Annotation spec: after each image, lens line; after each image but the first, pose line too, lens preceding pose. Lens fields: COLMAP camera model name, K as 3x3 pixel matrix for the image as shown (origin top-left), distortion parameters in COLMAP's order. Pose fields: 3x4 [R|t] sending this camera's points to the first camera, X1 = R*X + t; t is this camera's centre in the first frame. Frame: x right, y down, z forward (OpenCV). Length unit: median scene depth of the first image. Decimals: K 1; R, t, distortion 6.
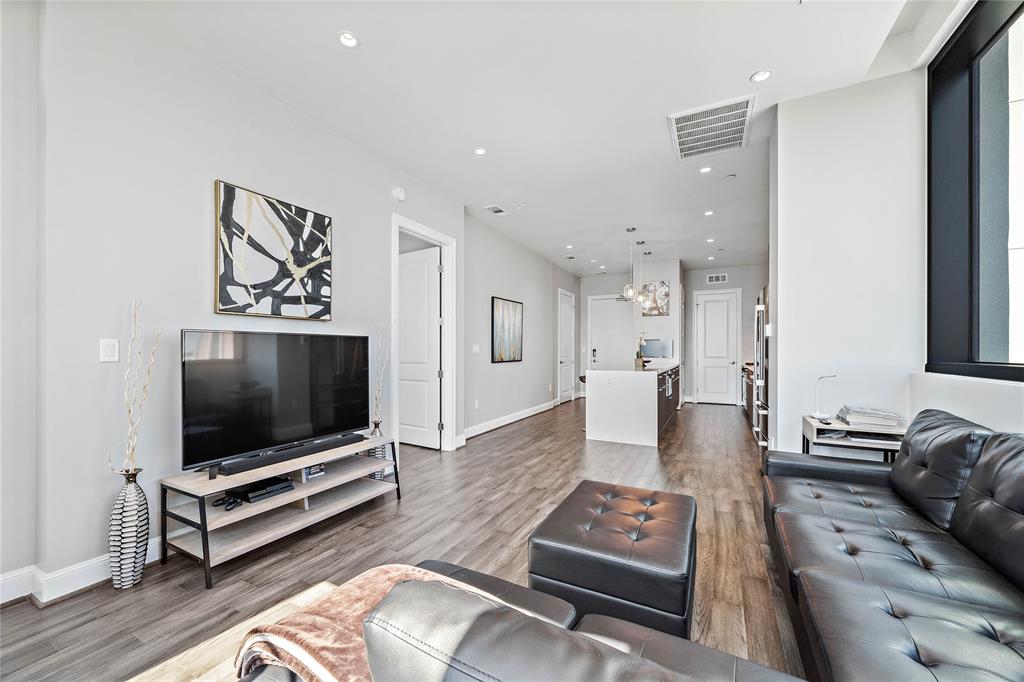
lens RADIAL K [[400.6, 0, 494.3], [0, 400.6, 348.7], [0, 0, 1]] dist [-0.003190, -0.000110]
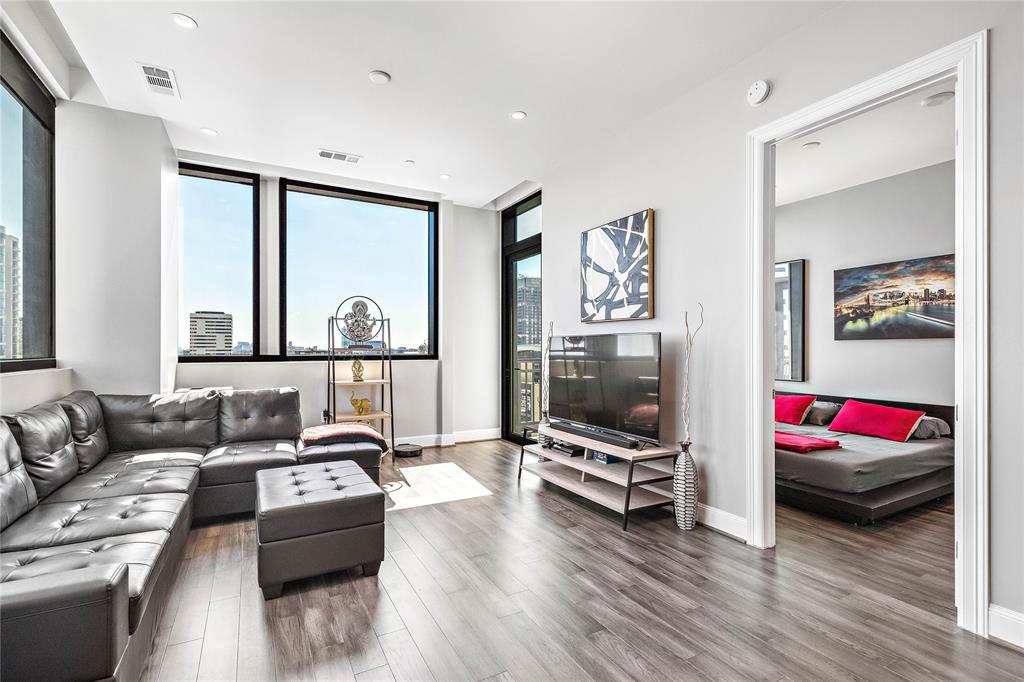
lens RADIAL K [[462.8, 0, 499.4], [0, 462.8, 348.2], [0, 0, 1]] dist [-0.002534, 0.000354]
pose [[-0.546234, -0.002091, -0.837630, 0.696744], [0.000656, 0.999996, -0.002924, 0.004978], [0.837632, -0.002146, -0.546231, 1.302163]]
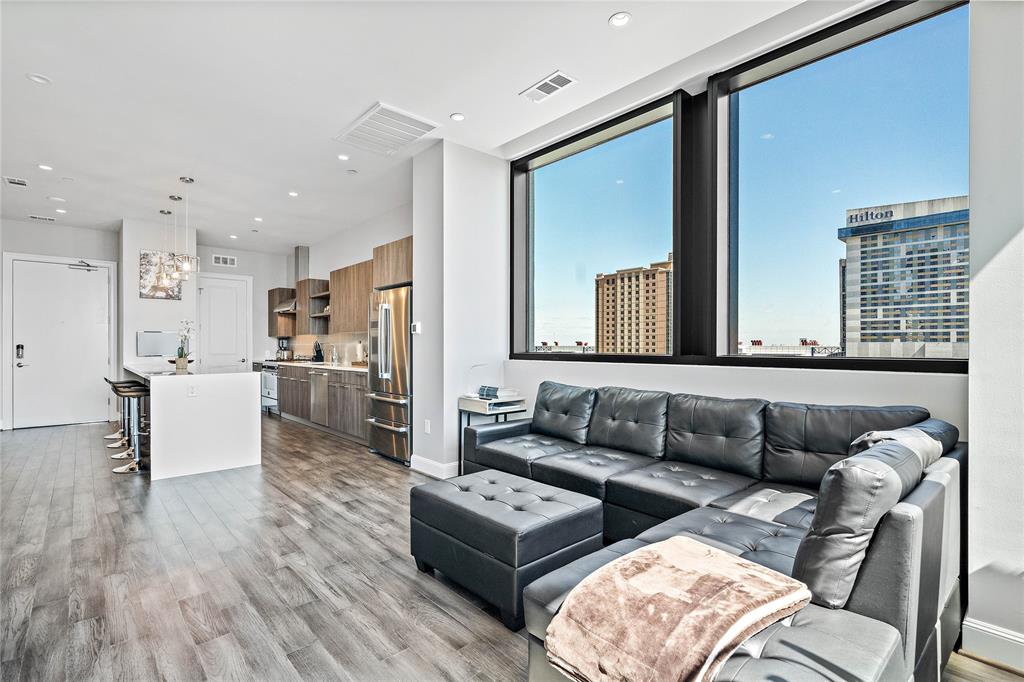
lens RADIAL K [[478.3, 0, 498.7], [0, 478.3, 346.7], [0, 0, 1]] dist [0.004476, 0.001165]
pose [[0.340823, -0.003497, 0.940121, -0.529904], [-0.000893, 0.999991, 0.004044, 0.001257], [-0.940127, -0.002217, 0.340817, 0.321905]]
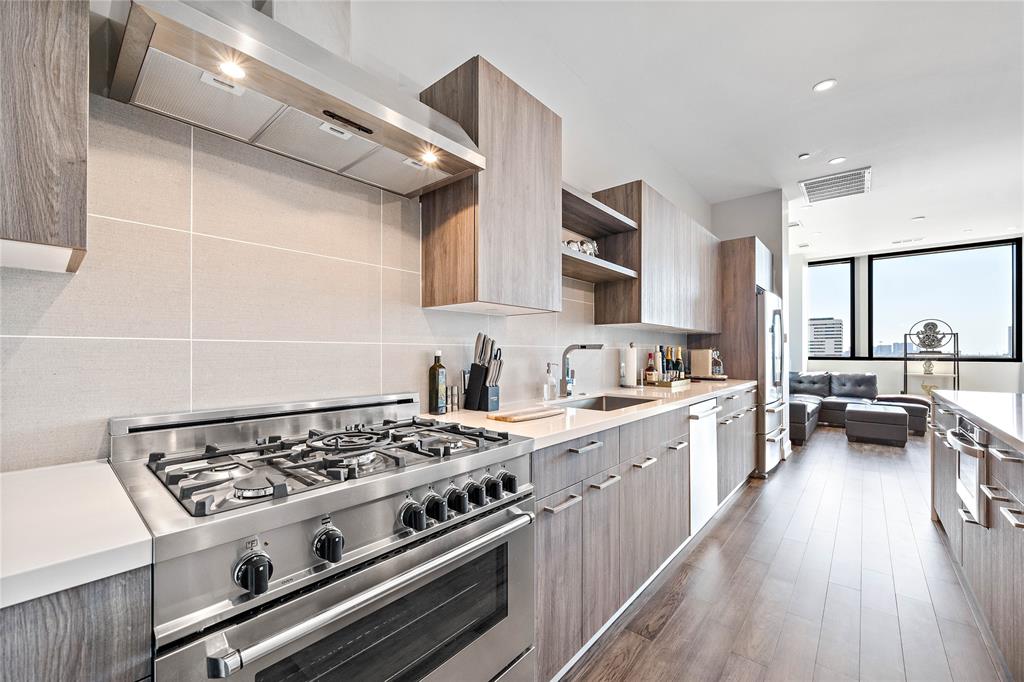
lens RADIAL K [[416.7, 0, 490.2], [0, 416.7, 350.4], [0, 0, 1]] dist [-0.001466, -0.000059]
pose [[-0.972785, -0.002076, 0.231700, 1.361403], [-0.003770, 0.999969, -0.006866, 0.010412], [-0.231679, -0.007552, -0.972763, 2.664593]]
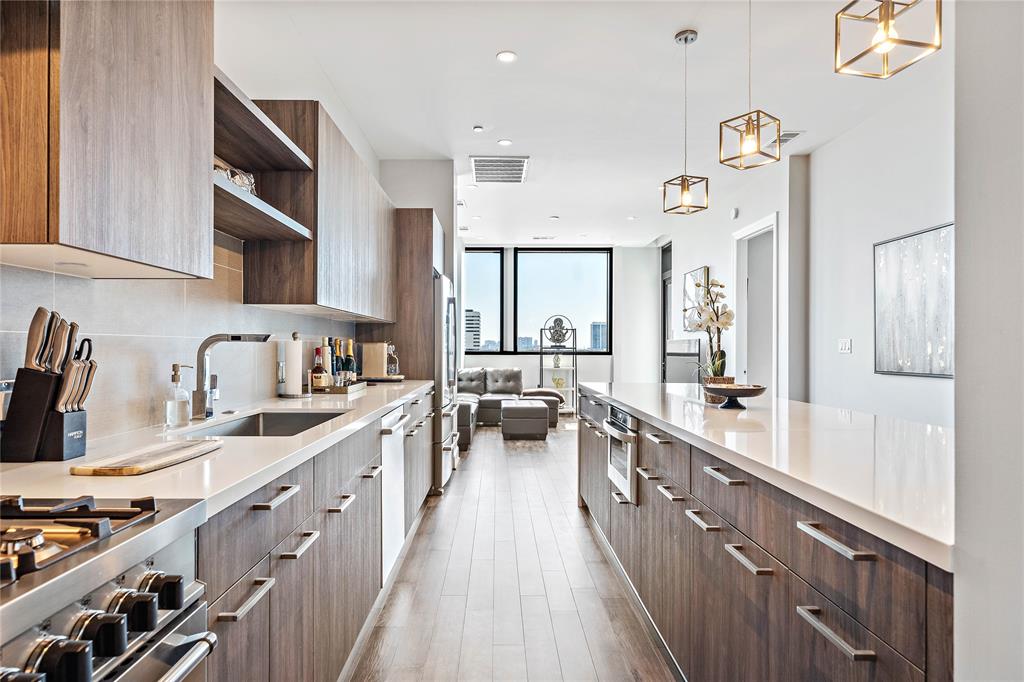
lens RADIAL K [[571.7, 0, 504.2], [0, 571.7, 344.5], [0, 0, 1]] dist [0.000970, 0.002022]
pose [[-0.871918, -0.005750, -0.489618, 1.423575], [-0.002085, 0.999966, -0.008031, 0.010655], [0.489647, -0.005981, -0.871900, 2.614460]]
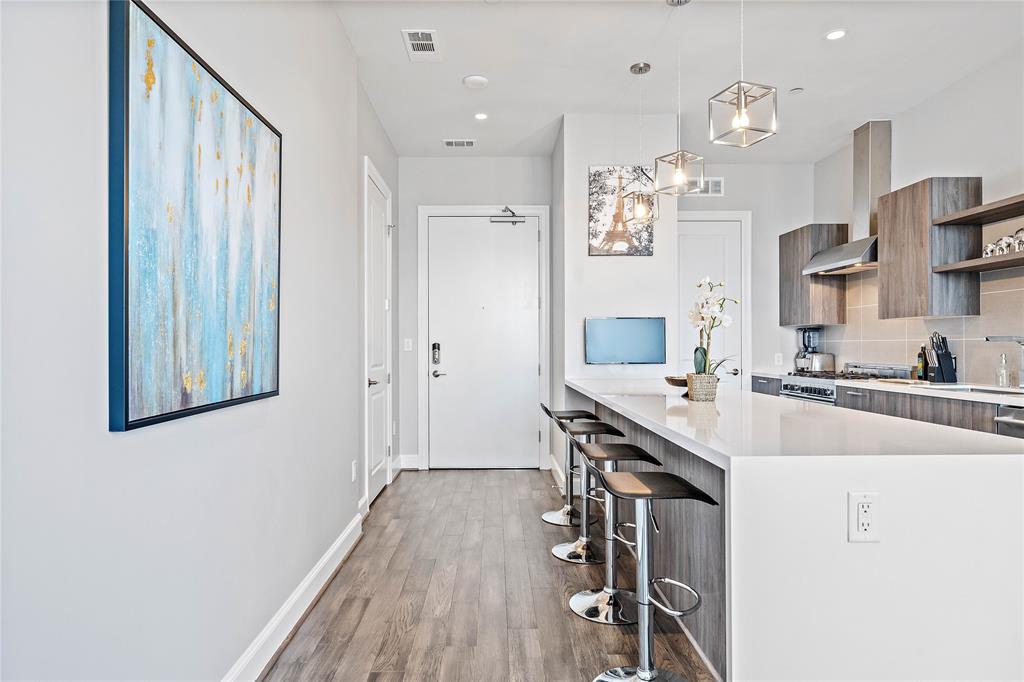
lens RADIAL K [[633.2, 0, 501.5], [0, 633.2, 346.0], [0, 0, 1]] dist [0.005418, -0.001527]
pose [[0.868719, -0.004018, 0.495289, 0.004739], [0.003048, 0.999992, 0.002765, 0.006280], [-0.495296, -0.000892, 0.868724, 1.347896]]
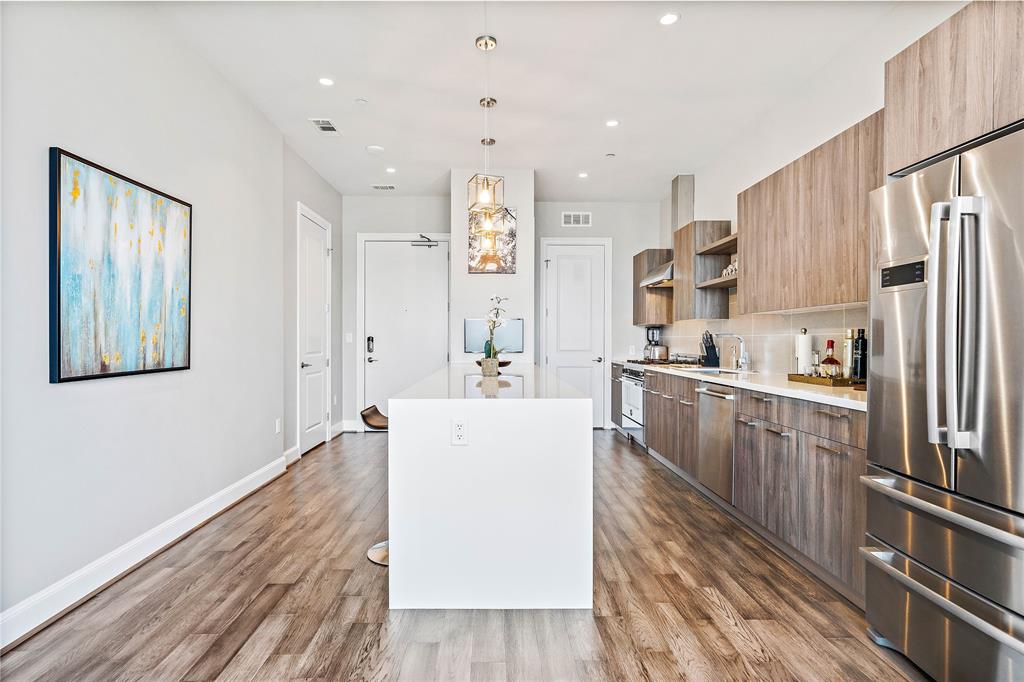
lens RADIAL K [[548.9, 0, 498.0], [0, 548.9, 342.7], [0, 0, 1]] dist [0.012913, -0.000698]
pose [[0.871096, -0.002764, 0.491104, 0.143236], [-0.002025, 0.999955, 0.009221, 0.005089], [-0.491108, -0.009026, 0.871052, 0.942087]]
